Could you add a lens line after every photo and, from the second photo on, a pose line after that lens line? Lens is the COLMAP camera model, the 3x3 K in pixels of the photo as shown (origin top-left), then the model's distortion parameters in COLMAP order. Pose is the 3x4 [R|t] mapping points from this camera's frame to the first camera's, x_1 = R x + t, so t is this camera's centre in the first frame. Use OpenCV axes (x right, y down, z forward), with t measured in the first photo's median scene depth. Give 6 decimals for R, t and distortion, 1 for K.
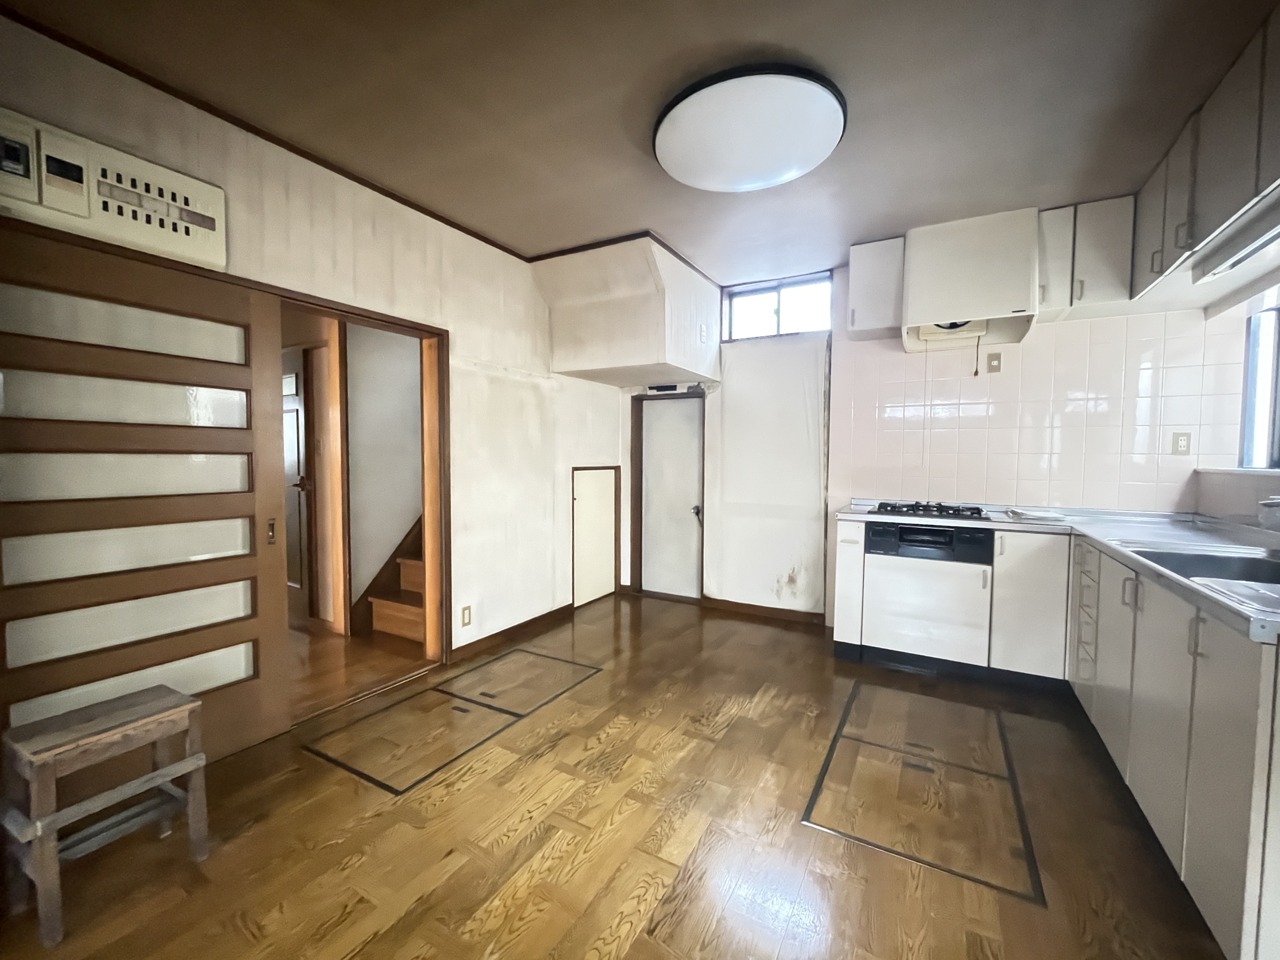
lens RADIAL K [[521.2, 0, 643.4], [0, 521.2, 479.3], [0, 0, 1]] dist [-0.001756, -0.000030]
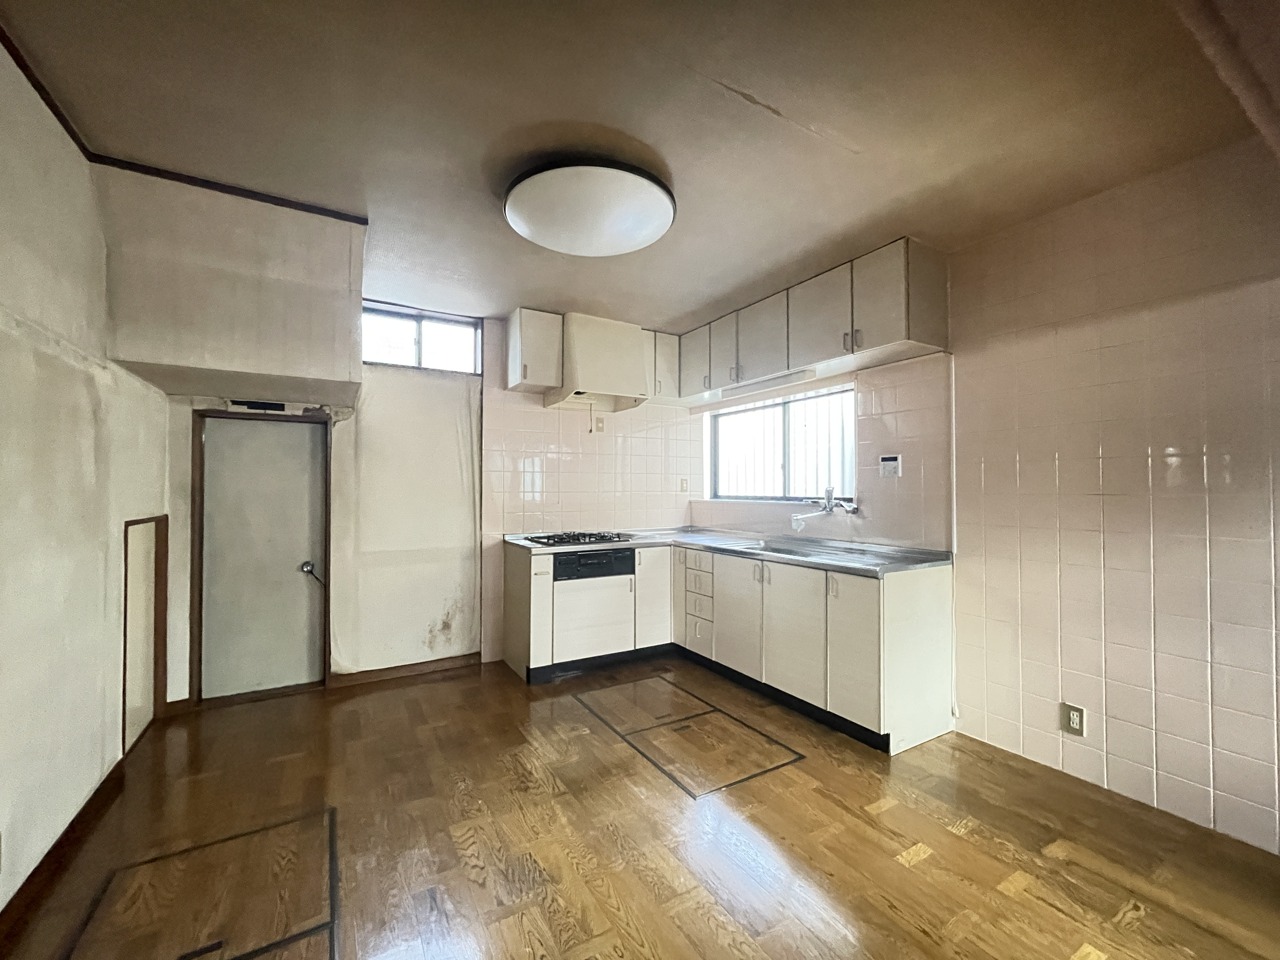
lens RADIAL K [[521.2, 0, 640.1], [0, 521.2, 479.6], [0, 0, 1]] dist [-0.001756, -0.000030]
pose [[0.492639, 0.007876, 0.870198, -0.472356], [0.043753, 0.998470, -0.033806, -0.033212], [-0.869133, 0.054728, 0.491540, 0.265973]]
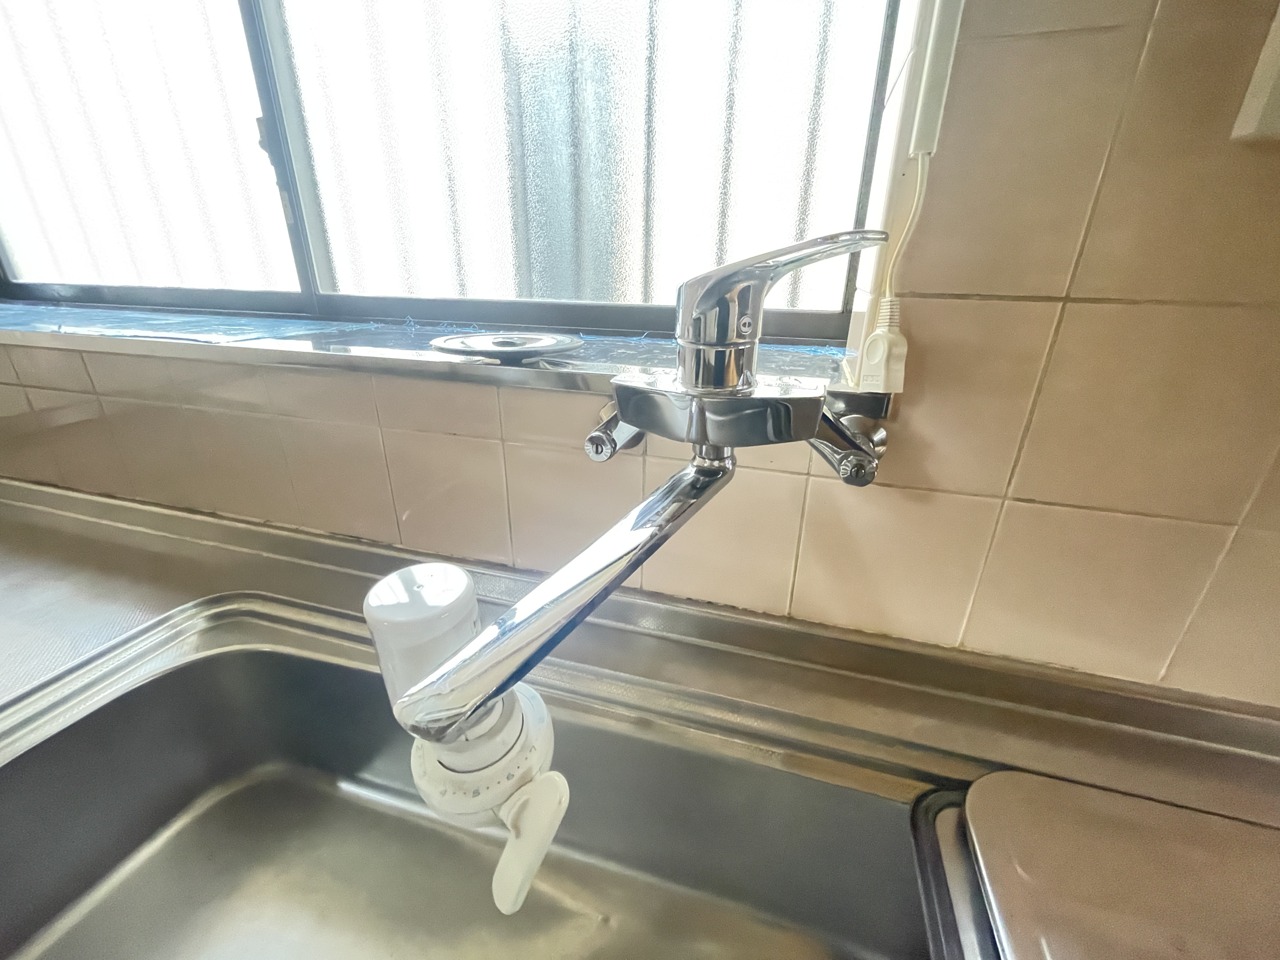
lens RADIAL K [[521.2, 0, 646.7], [0, 521.2, 480.6], [0, 0, 1]] dist [-0.001756, -0.000030]
pose [[-0.233697, -0.379251, 0.895296, 0.561551], [0.028074, 0.917777, 0.396102, -0.033988], [-0.971904, 0.117702, -0.203834, 0.499523]]
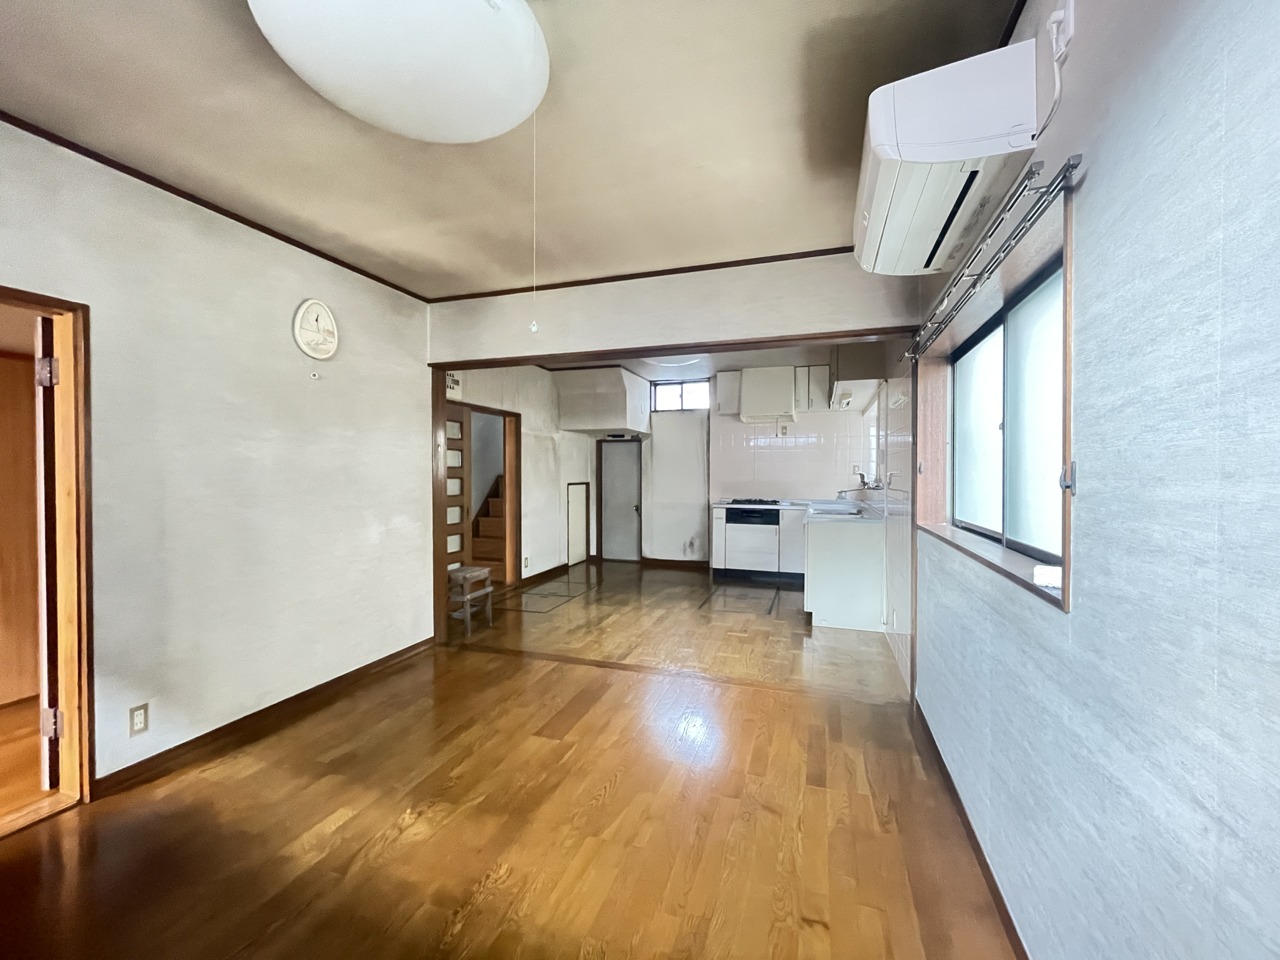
lens RADIAL K [[521.2, 0, 642.5], [0, 521.2, 479.8], [0, 0, 1]] dist [-0.001756, -0.000030]
pose [[0.980938, -0.008323, 0.194143, -0.297506], [0.014183, 0.999484, -0.028812, 0.024404], [-0.193803, 0.031017, 0.980550, -0.963617]]
